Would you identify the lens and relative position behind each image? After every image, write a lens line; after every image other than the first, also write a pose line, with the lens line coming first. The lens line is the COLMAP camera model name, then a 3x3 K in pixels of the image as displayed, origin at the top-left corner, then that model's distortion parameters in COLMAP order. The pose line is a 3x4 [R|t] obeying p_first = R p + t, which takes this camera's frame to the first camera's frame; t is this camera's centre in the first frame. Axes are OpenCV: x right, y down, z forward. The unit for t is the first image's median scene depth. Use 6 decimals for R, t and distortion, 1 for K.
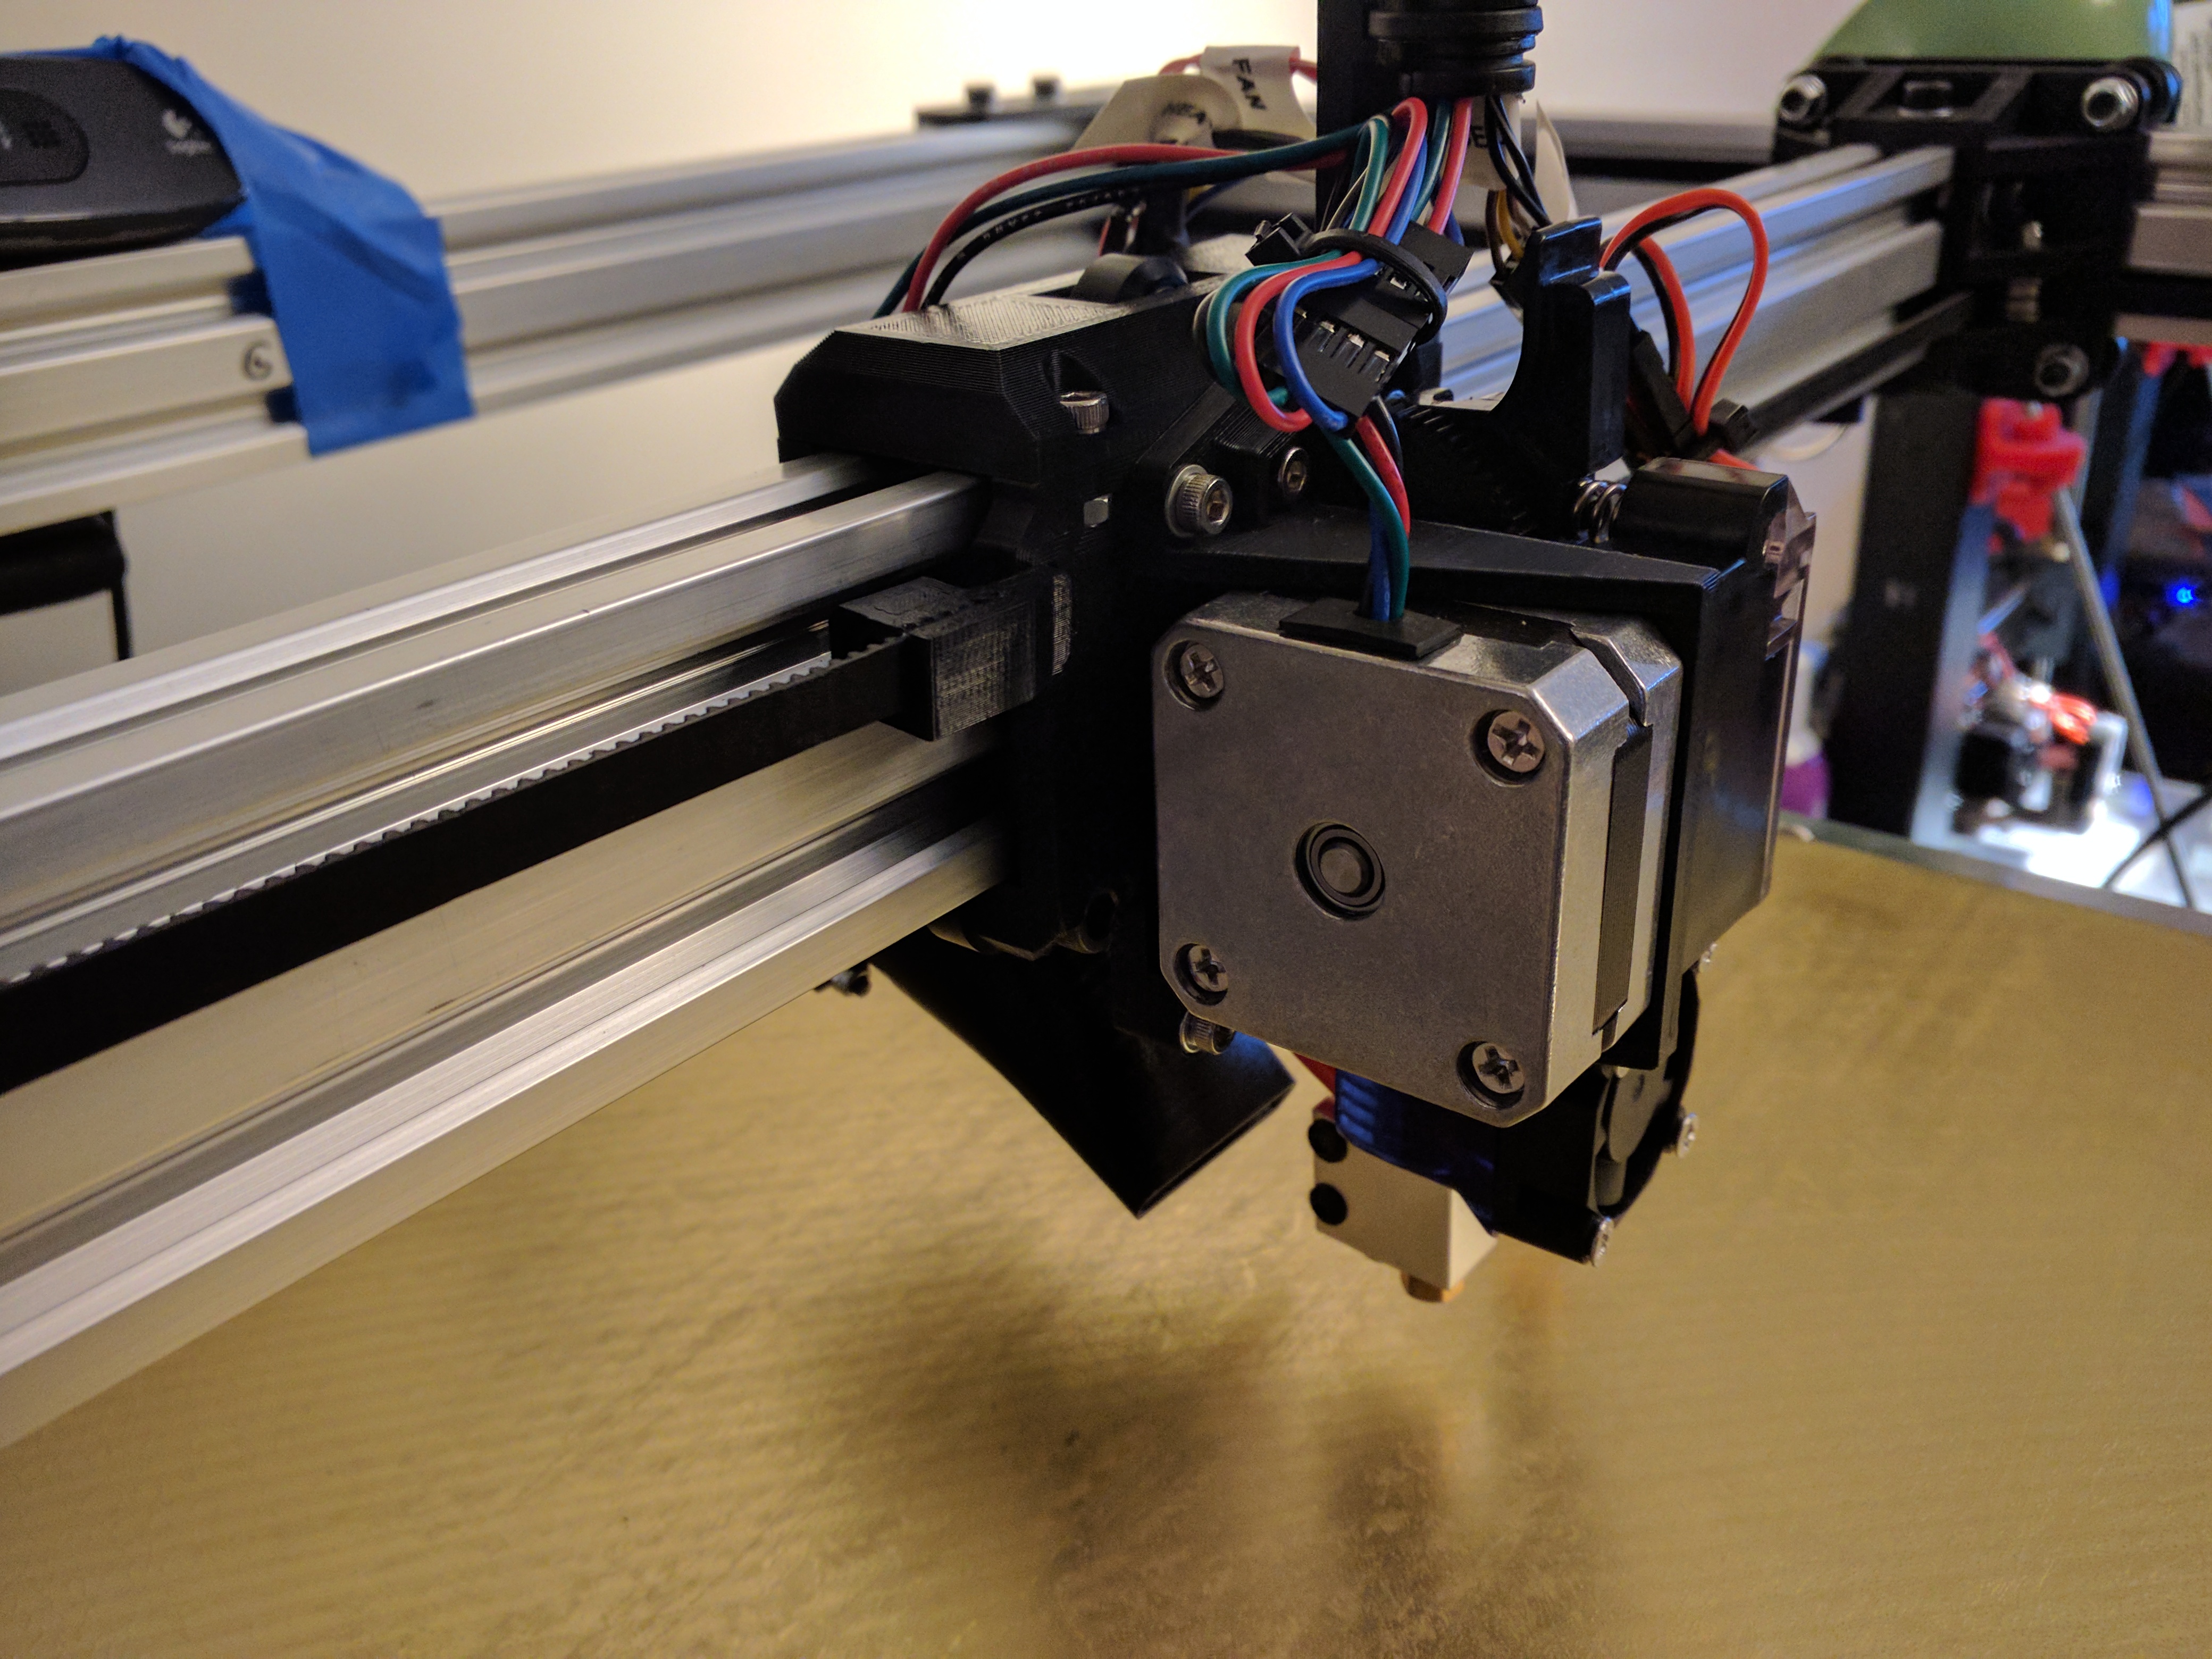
lens RADIAL K [[1910.2, 0, 1103.8], [0, 1910.2, 767.0], [0, 0, 1]] dist [0.055119, -0.108524]
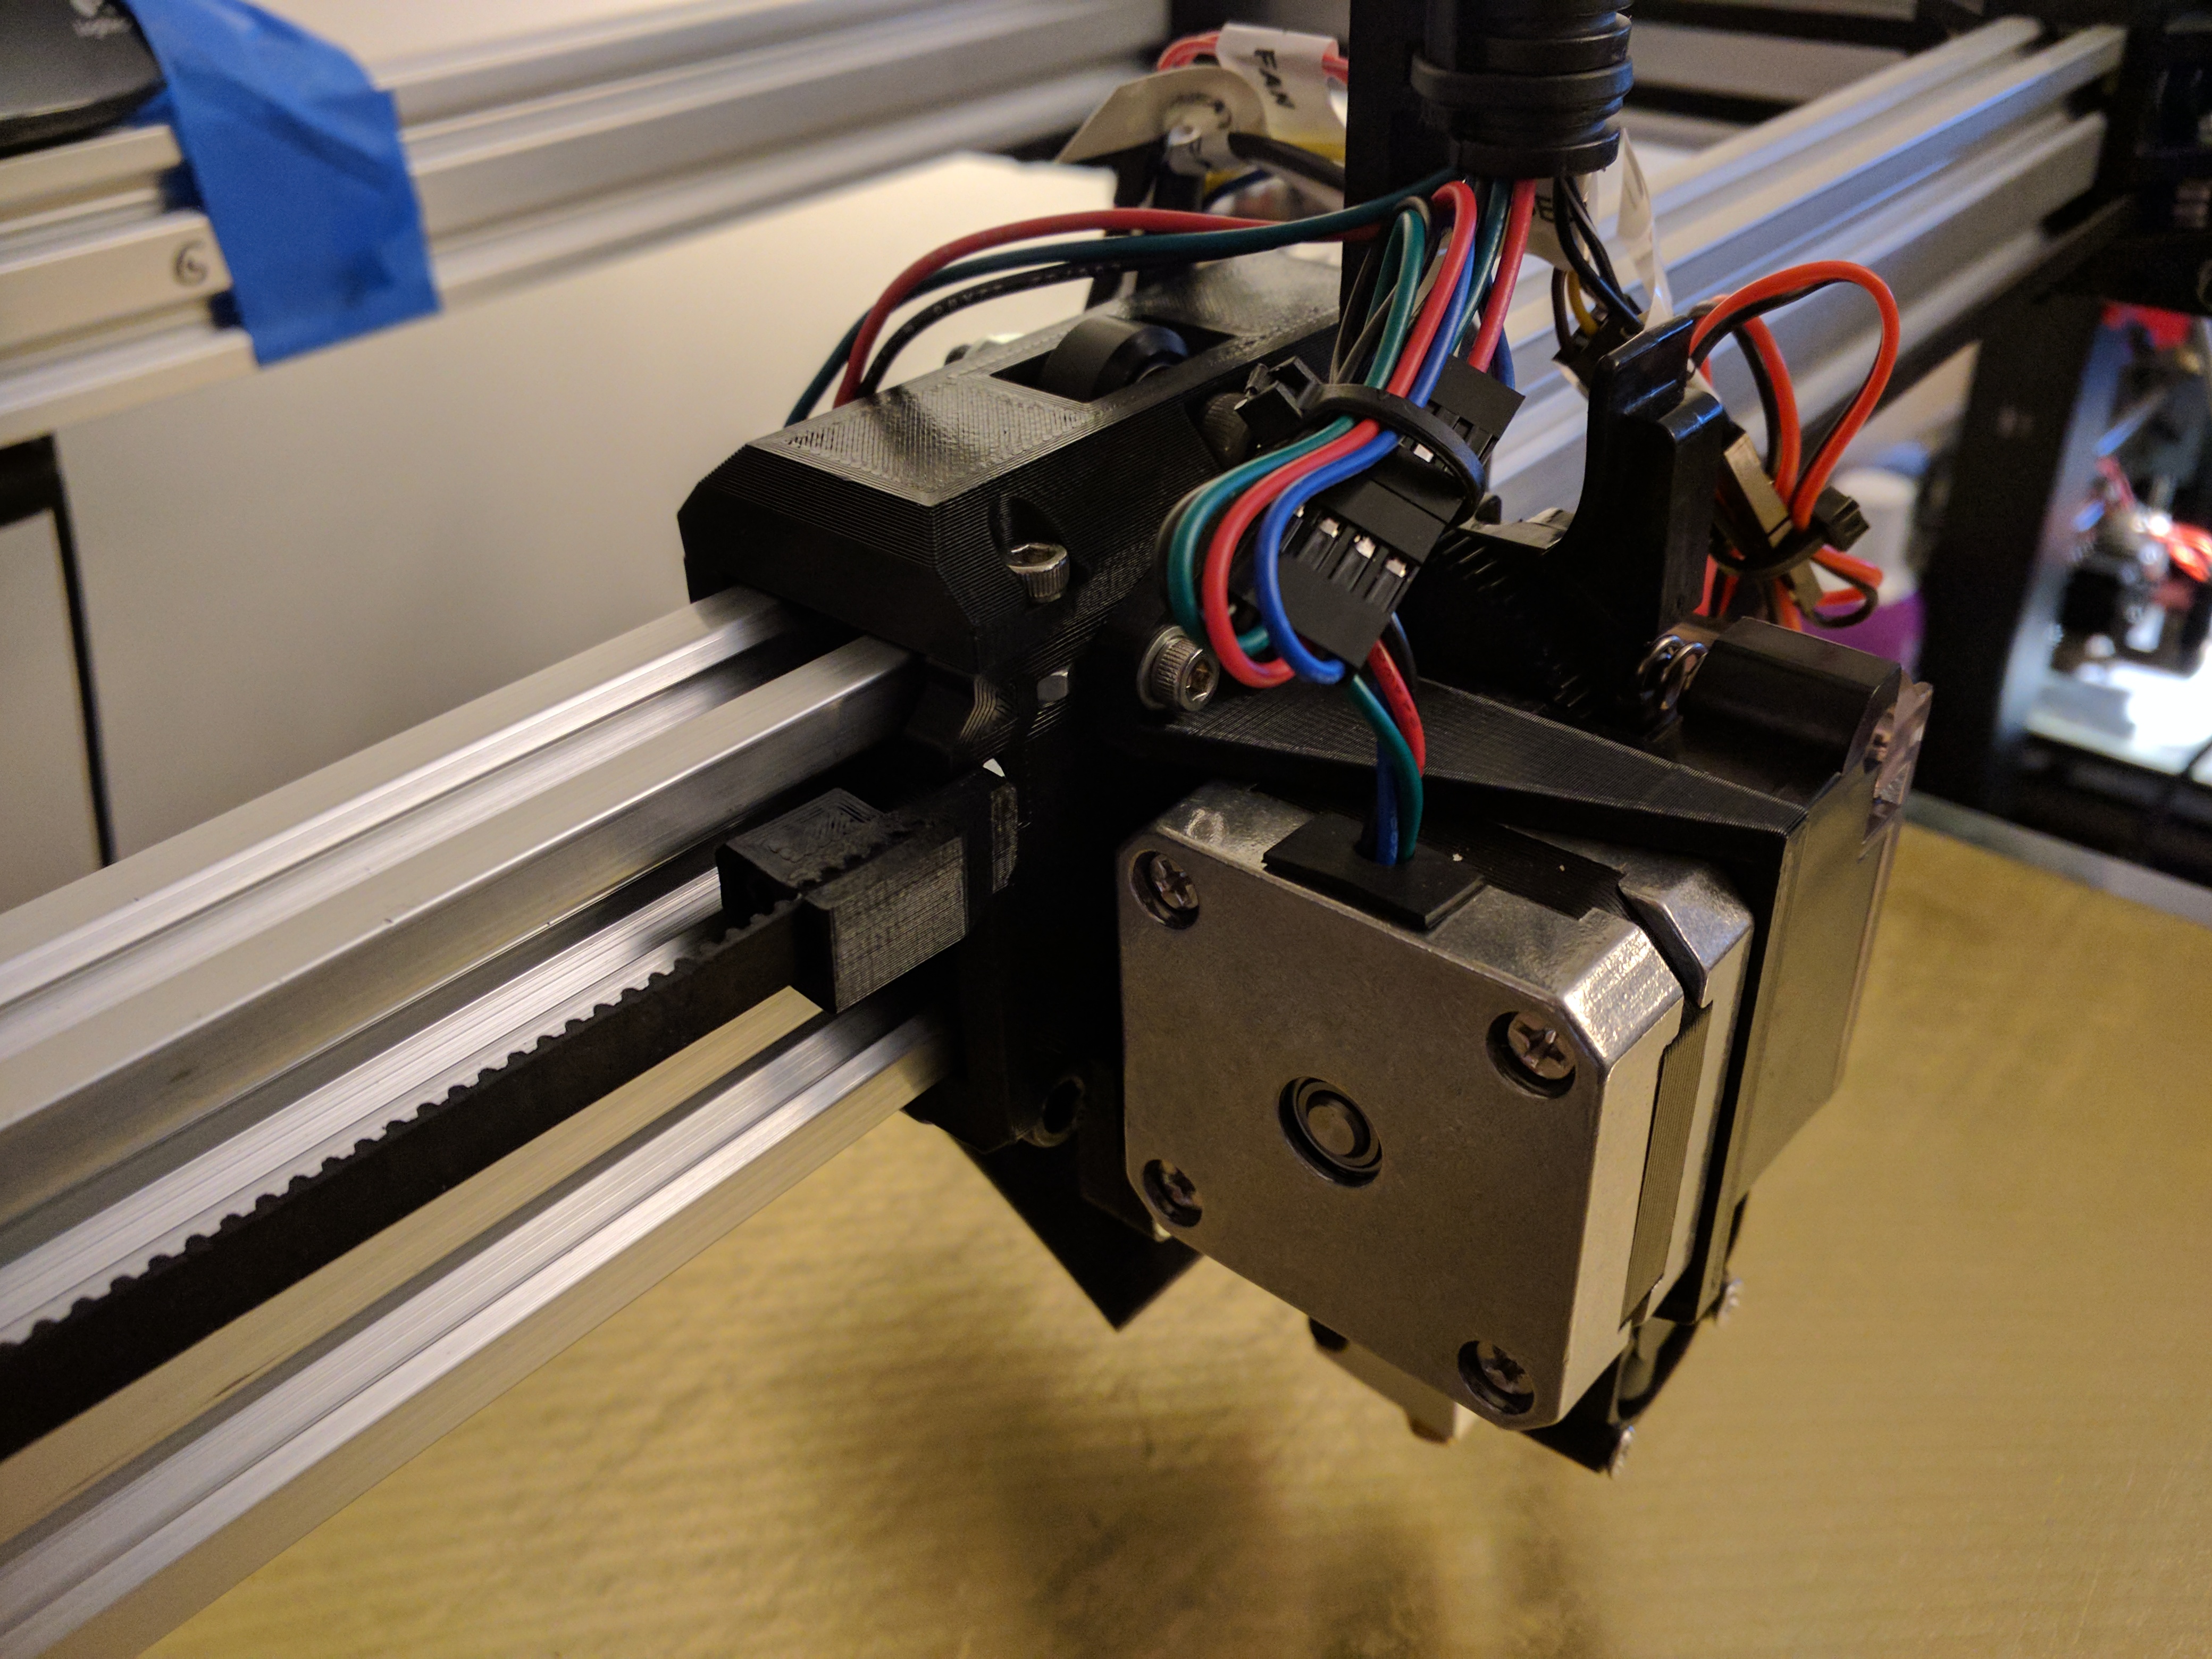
lens RADIAL K [[1910.2, 0, 1103.8], [0, 1910.2, 767.0], [0, 0, 1]] dist [0.055119, -0.108524]
pose [[0.998966, 0.027652, -0.036078, 0.038068], [-0.022303, 0.989751, 0.141053, -0.168252], [0.039609, -0.140103, 0.989344, 0.137025]]
